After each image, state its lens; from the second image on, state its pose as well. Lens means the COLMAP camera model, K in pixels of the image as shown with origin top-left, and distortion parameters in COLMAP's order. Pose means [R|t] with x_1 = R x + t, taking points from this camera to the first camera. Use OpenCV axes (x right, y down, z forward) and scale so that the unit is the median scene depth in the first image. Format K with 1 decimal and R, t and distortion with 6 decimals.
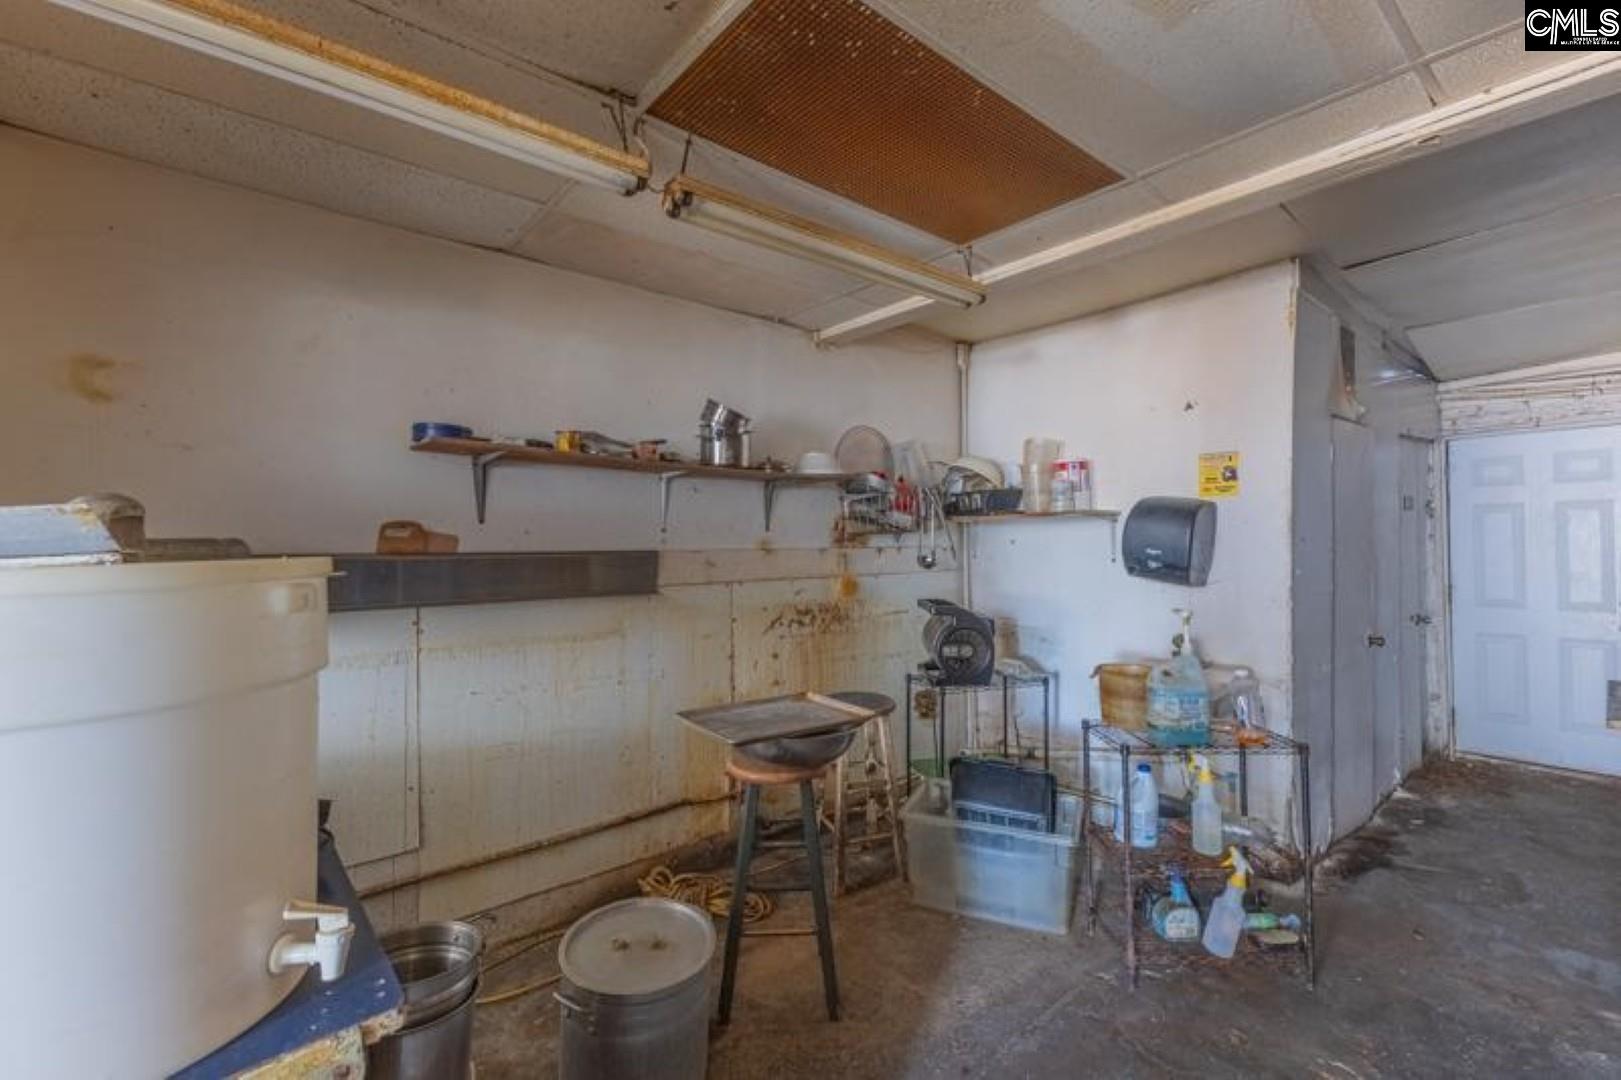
lens RADIAL K [[699.7, 0, 807.5], [0, 699.7, 539.3], [0, 0, 1]] dist [0.000105, 0.000556]
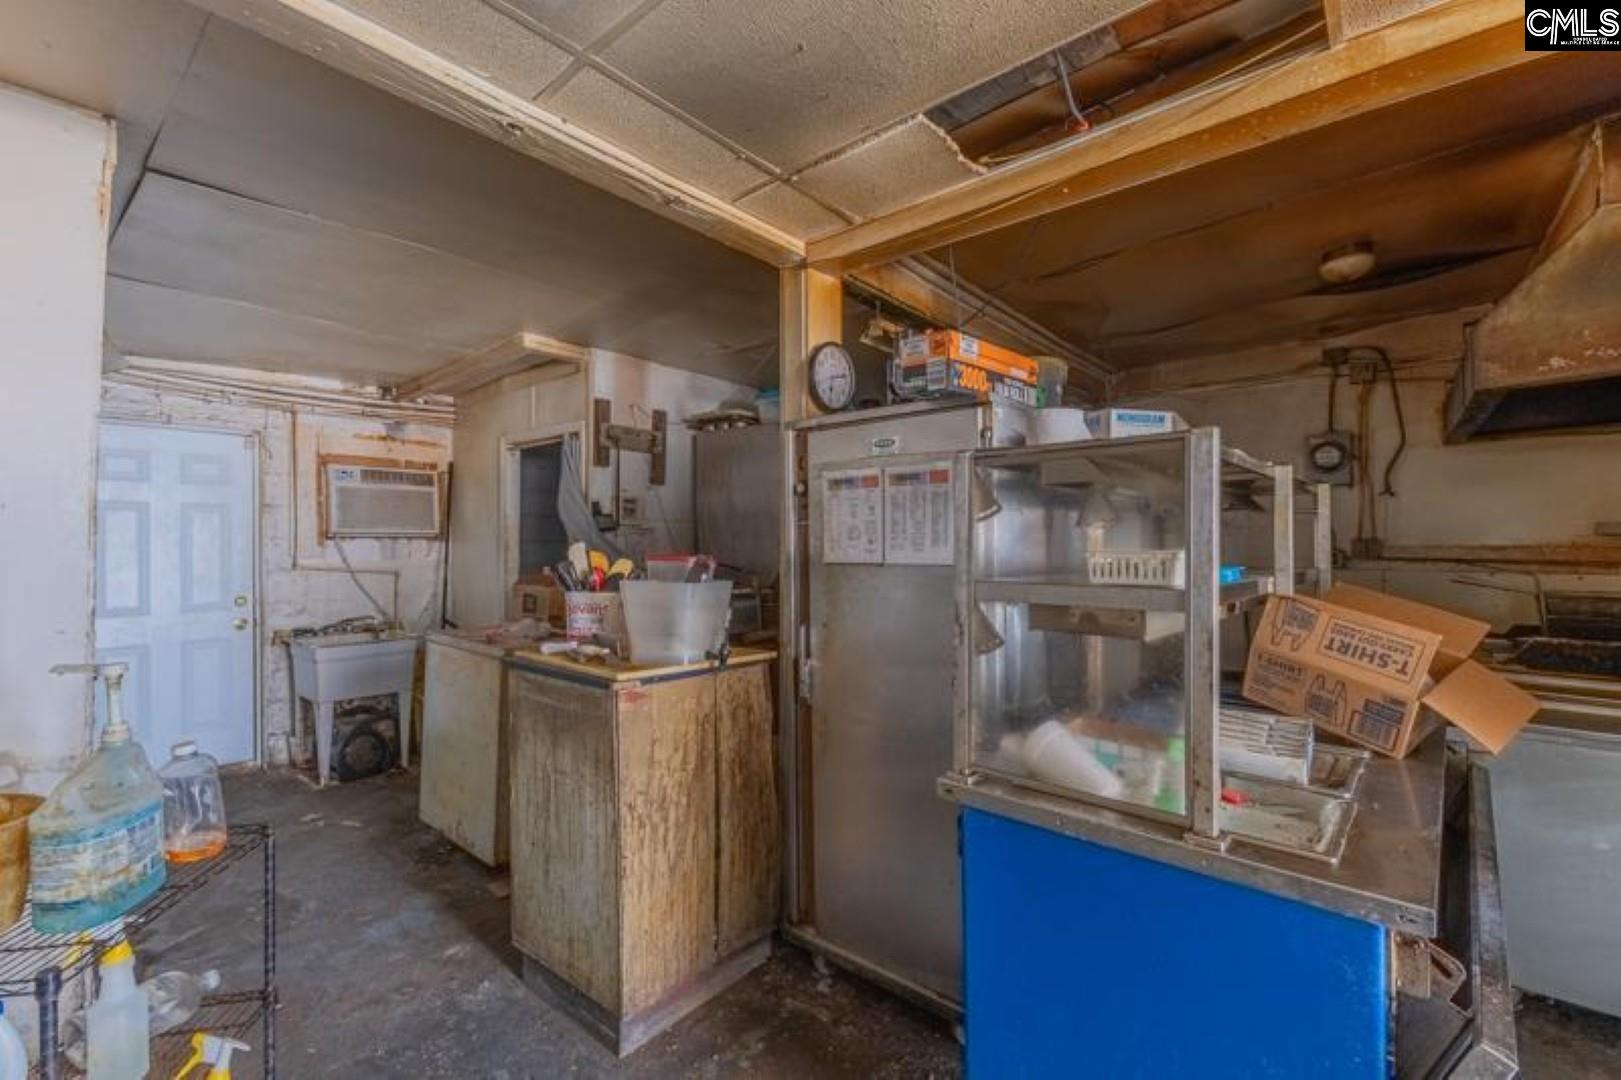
lens RADIAL K [[699.7, 0, 804.4], [0, 699.7, 543.5], [0, 0, 1]] dist [0.000105, 0.000556]
pose [[-0.182189, 0.004519, 0.983253, -0.056746], [-0.007699, 0.999952, -0.006022, 0.002343], [-0.983233, -0.008667, -0.182145, 0.341503]]
